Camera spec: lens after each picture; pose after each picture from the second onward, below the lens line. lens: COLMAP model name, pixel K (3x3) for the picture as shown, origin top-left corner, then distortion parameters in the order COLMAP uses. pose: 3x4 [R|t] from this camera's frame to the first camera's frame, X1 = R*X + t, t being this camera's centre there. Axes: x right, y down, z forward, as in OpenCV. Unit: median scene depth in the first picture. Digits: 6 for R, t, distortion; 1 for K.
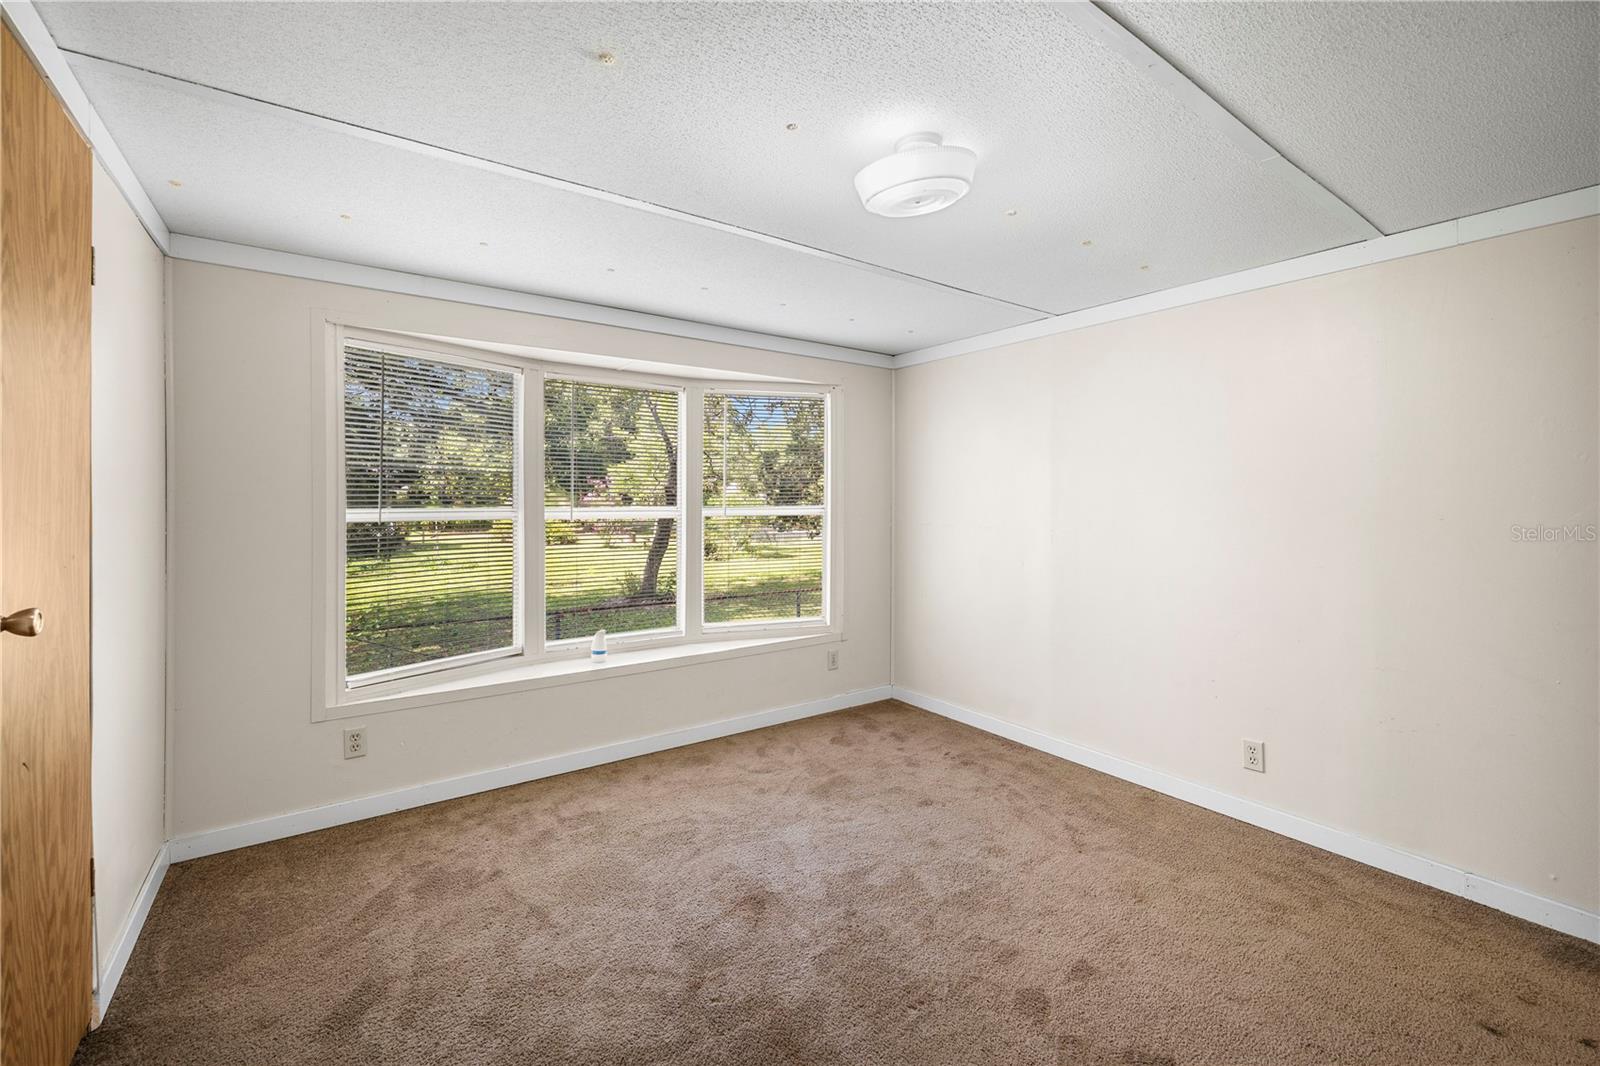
lens RADIAL K [[650.8, 0, 800.2], [0, 650.8, 489.5], [0, 0, 1]] dist [-0.011170, 0.000069]
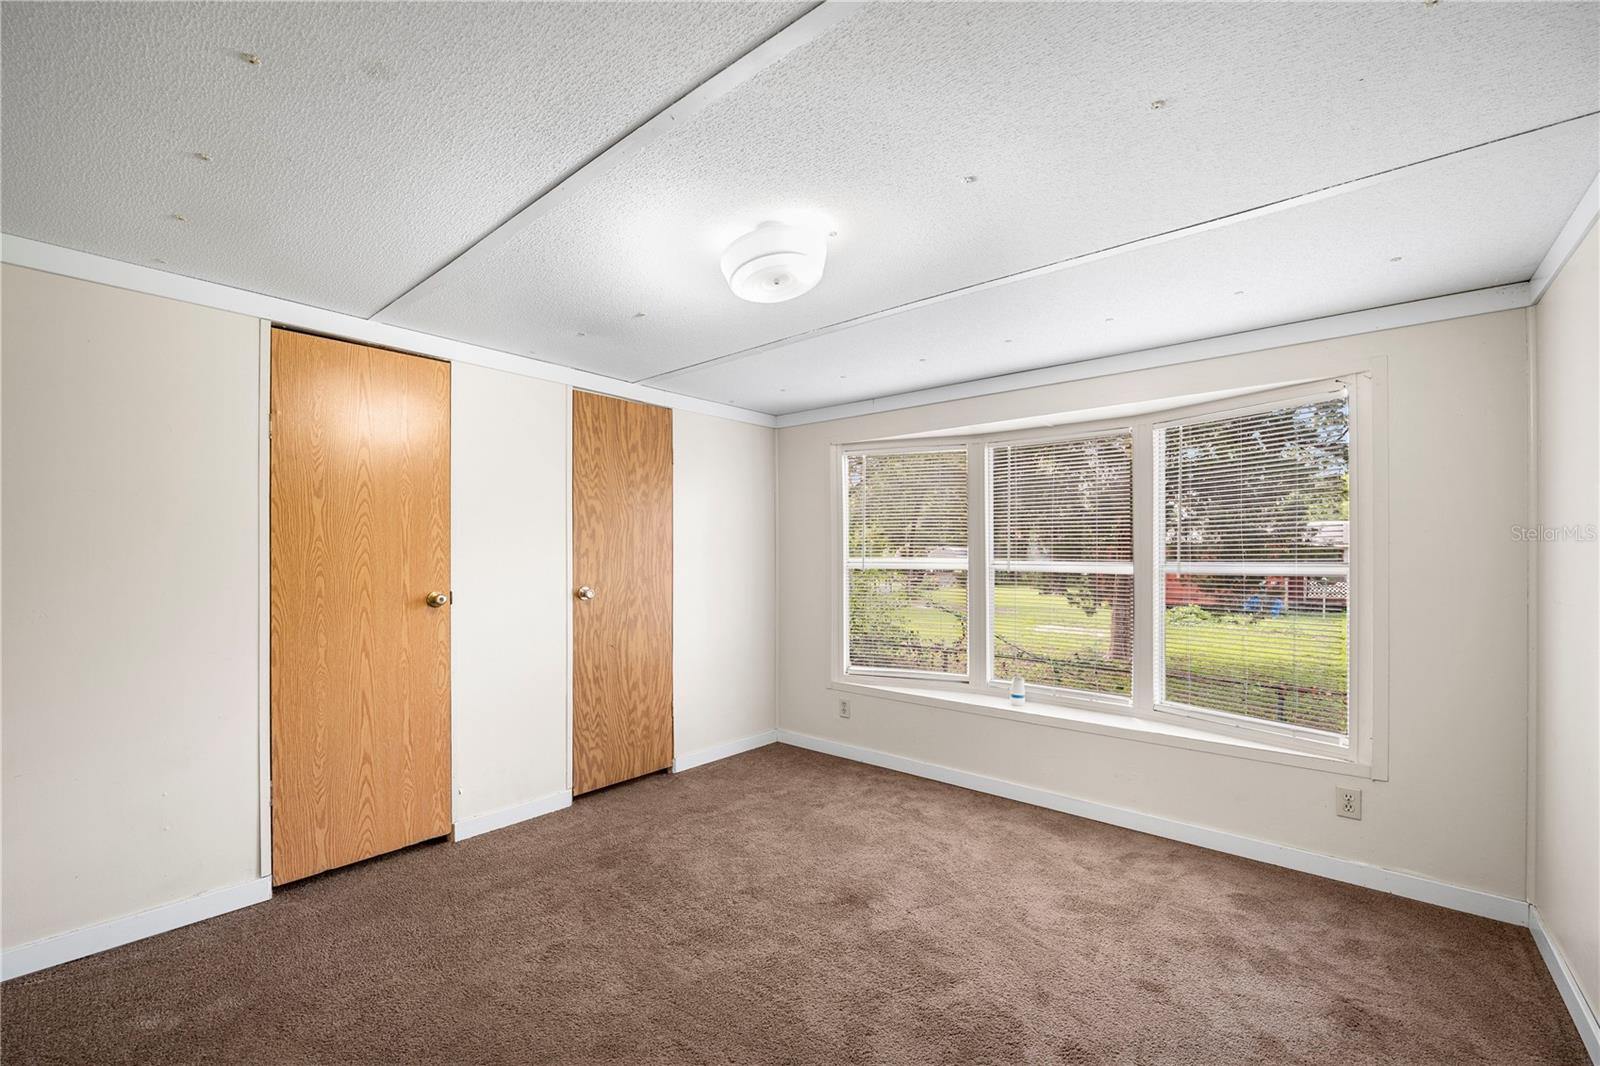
lens RADIAL K [[649.0, 0, 794.3], [0, 649.0, 534.4], [0, 0, 1]] dist [-0.013069, 0.000193]
pose [[0.260766, -0.028593, -0.964978, 0.690110], [0.012006, 0.999580, -0.026374, 0.008343], [0.965327, -0.004708, 0.261000, 0.400727]]
